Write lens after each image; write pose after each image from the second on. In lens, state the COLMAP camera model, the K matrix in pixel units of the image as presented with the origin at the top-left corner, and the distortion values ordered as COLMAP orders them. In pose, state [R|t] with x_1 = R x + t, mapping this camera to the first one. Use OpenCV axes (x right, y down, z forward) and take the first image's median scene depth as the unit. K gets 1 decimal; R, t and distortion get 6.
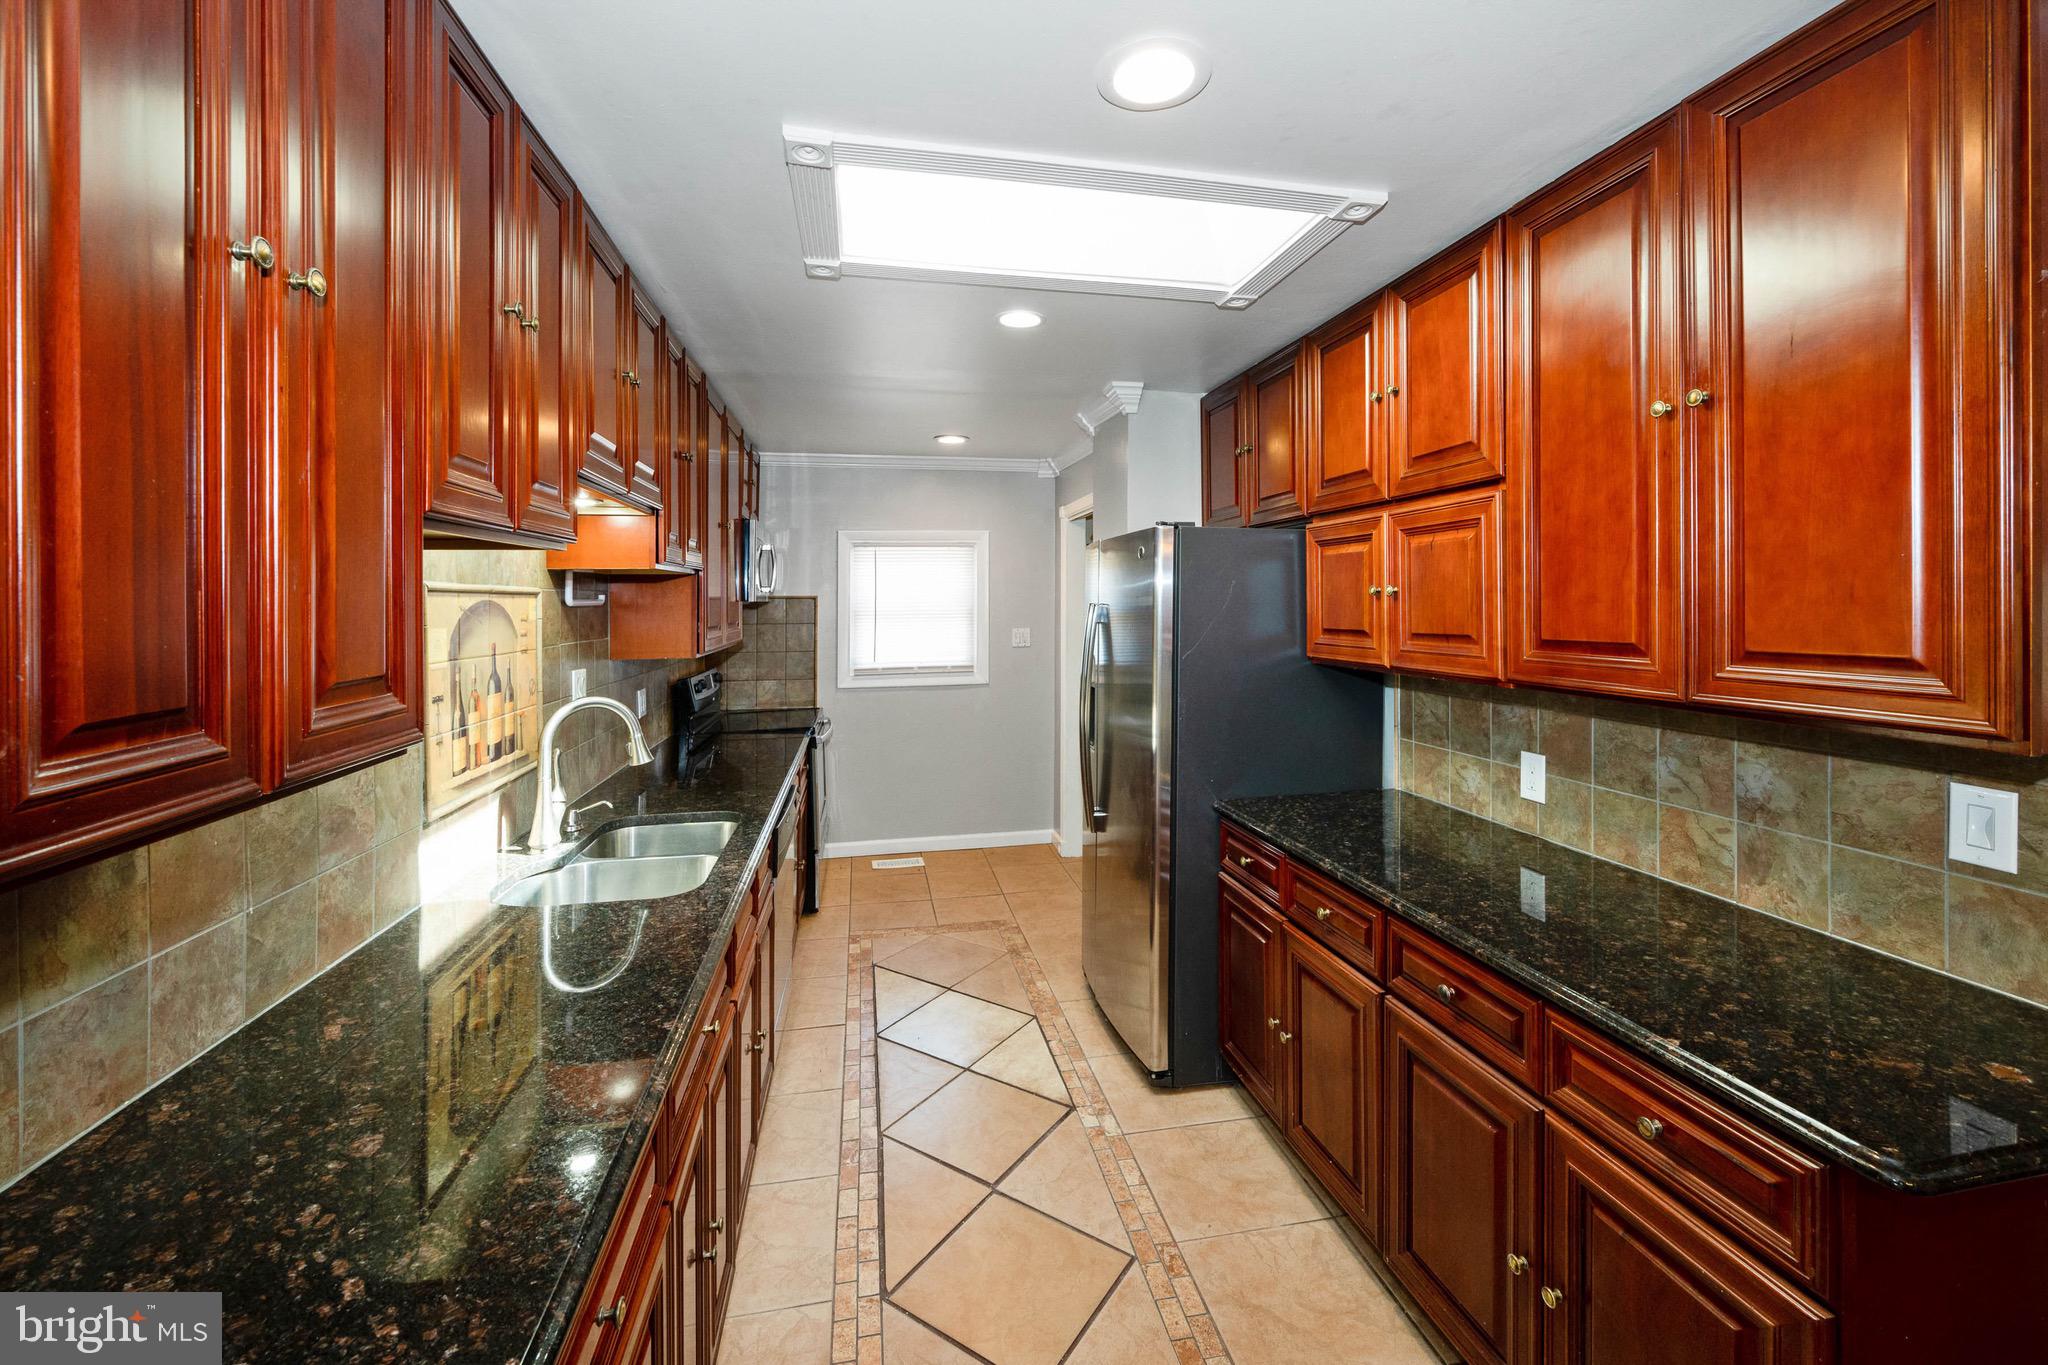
lens RADIAL K [[847.2, 0, 1023.3], [0, 847.2, 613.2], [0, 0, 1]] dist [-0.002915, 0.000761]
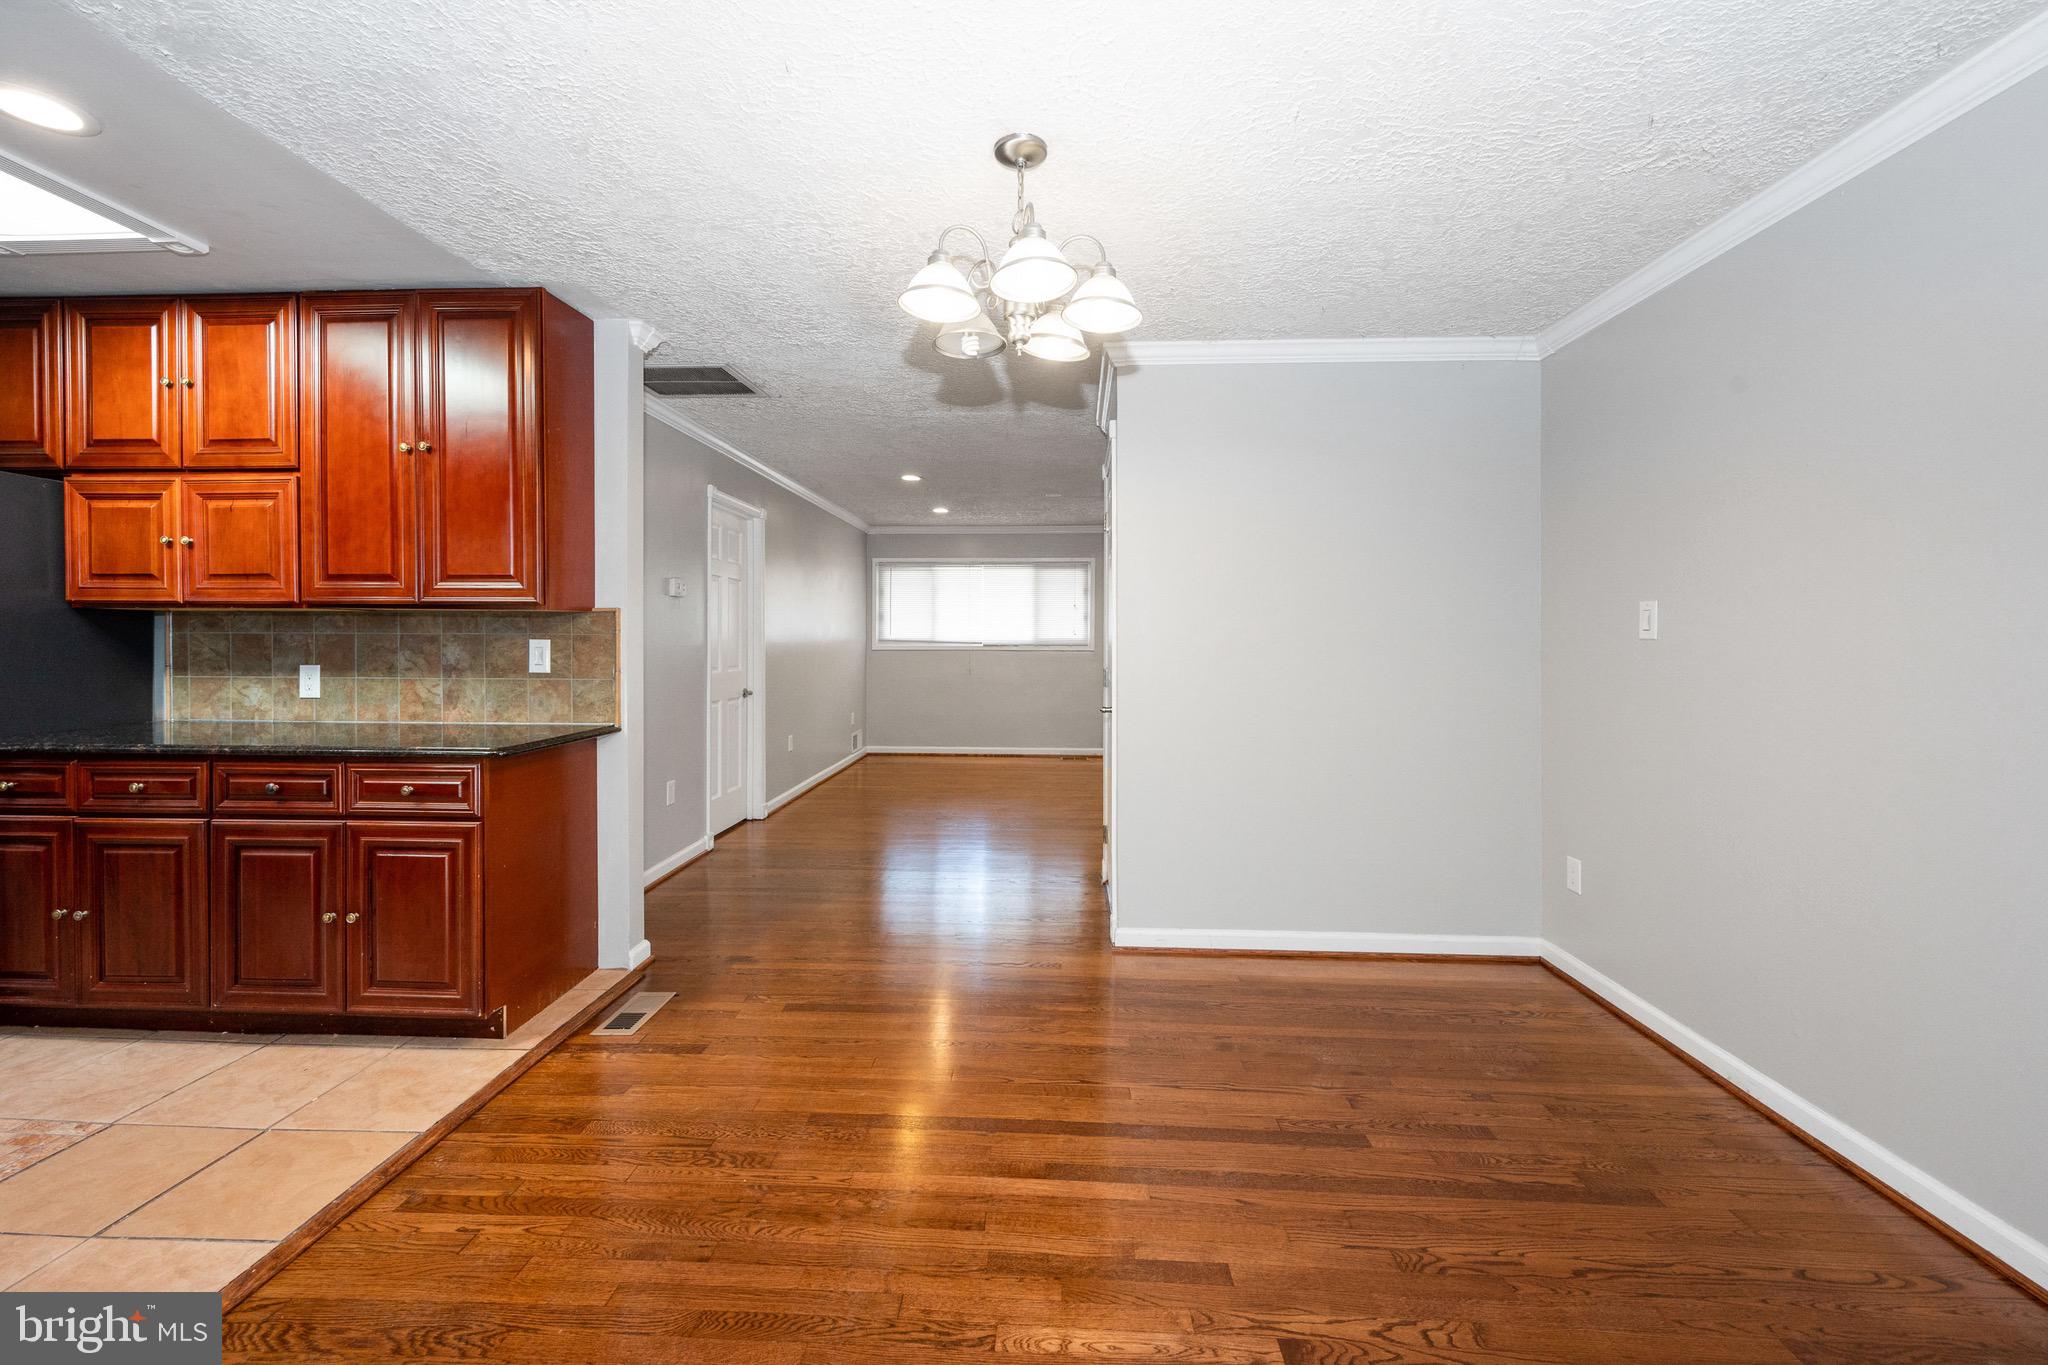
lens RADIAL K [[847.2, 0, 1030.9], [0, 847.2, 652.7], [0, 0, 1]] dist [-0.002915, 0.000761]
pose [[0.252868, -0.006795, 0.967477, -0.498808], [-0.000418, 0.999974, 0.007132, 0.139353], [-0.967501, -0.002208, 0.252859, -0.573036]]
